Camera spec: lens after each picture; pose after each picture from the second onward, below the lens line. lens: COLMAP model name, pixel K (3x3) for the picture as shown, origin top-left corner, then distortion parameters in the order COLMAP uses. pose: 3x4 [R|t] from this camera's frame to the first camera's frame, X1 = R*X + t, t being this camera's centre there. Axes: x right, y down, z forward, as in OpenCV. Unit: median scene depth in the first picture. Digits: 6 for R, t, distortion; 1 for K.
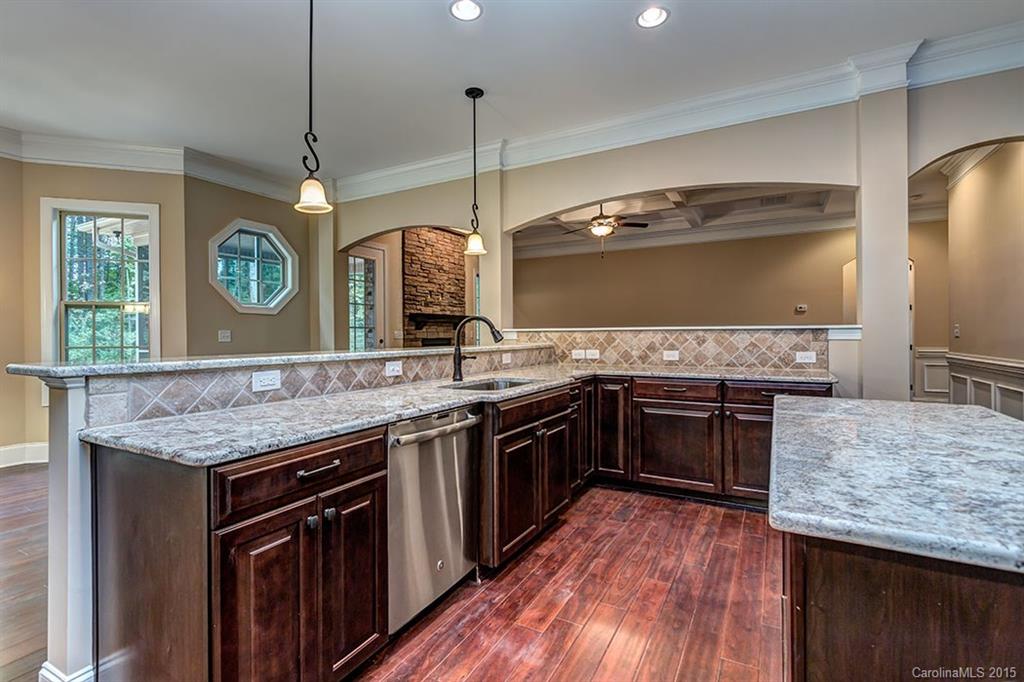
lens RADIAL K [[474.4, 0, 512.7], [0, 474.4, 336.6], [0, 0, 1]] dist [0.004493, 0.000416]
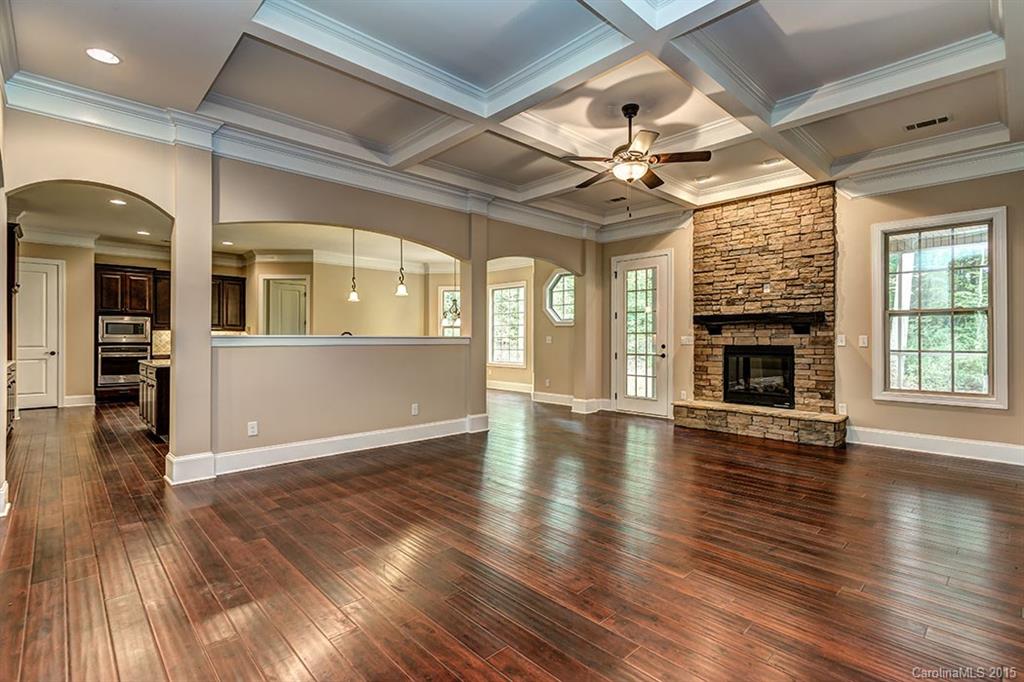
lens RADIAL K [[474.4, 0, 507.8], [0, 474.4, 328.3], [0, 0, 1]] dist [0.004493, 0.000416]
pose [[-0.305156, -0.015490, -0.952176, 1.267644], [-0.006489, 0.999878, -0.014187, -0.019423], [0.952280, 0.001850, -0.305220, 1.615301]]
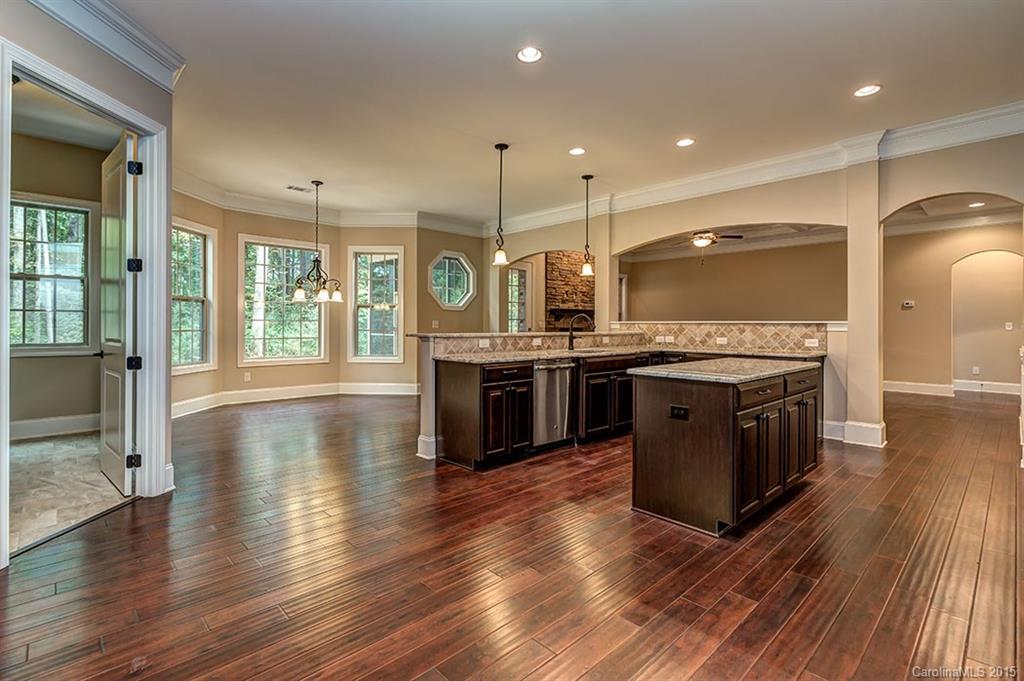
lens RADIAL K [[474.4, 0, 510.6], [0, 474.4, 327.0], [0, 0, 1]] dist [0.004493, 0.000416]
pose [[0.953117, 0.012034, -0.302361, 0.137131], [-0.012321, 0.999924, 0.000959, 0.003565], [0.302350, 0.002811, 0.953193, -0.520946]]
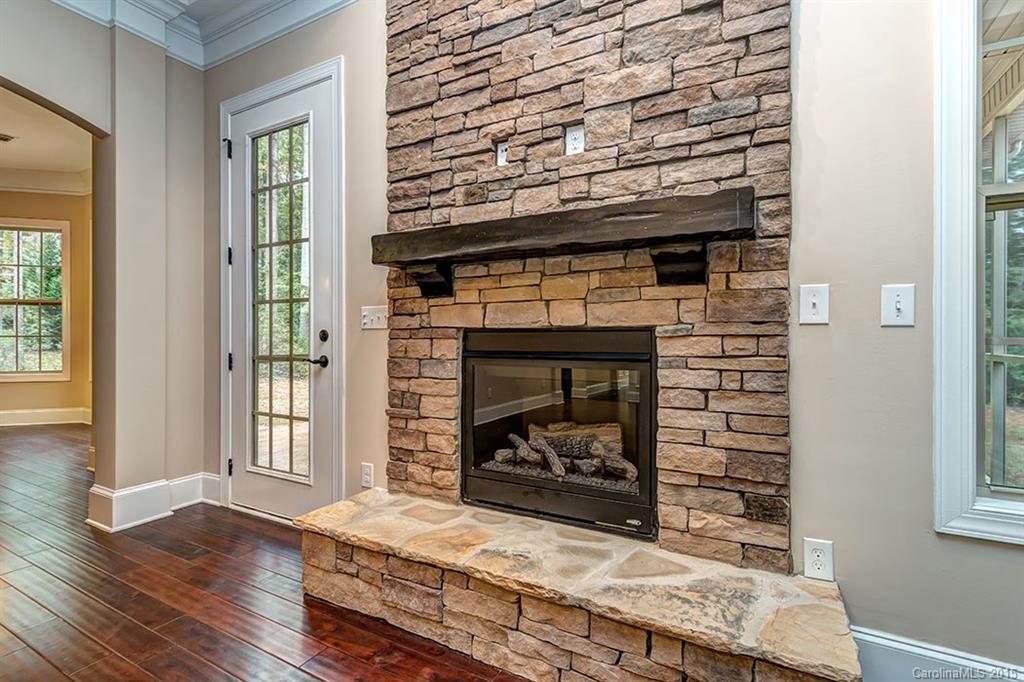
lens RADIAL K [[474.4, 0, 515.1], [0, 474.4, 330.9], [0, 0, 1]] dist [0.004493, 0.000416]
pose [[0.012485, 0.008487, -0.999886, 0.135450], [0.000295, 0.999964, 0.008492, 0.005697], [0.999922, -0.000401, 0.012482, 1.854145]]
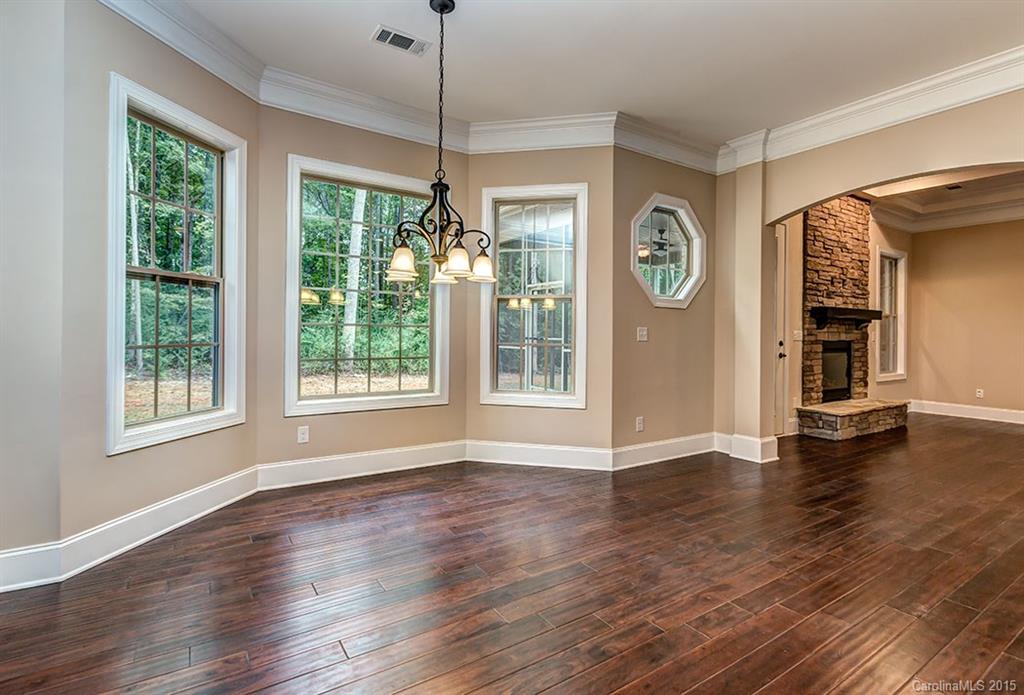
lens RADIAL K [[499.0, 0, 515.0], [0, 499.0, 330.0], [0, 0, 1]] dist [0.002008, 0.000244]
pose [[0.885598, 0.014219, -0.464236, -0.461711], [-0.018994, 0.999804, -0.005612, 0.001384], [0.464065, 0.013788, 0.885694, 0.135346]]
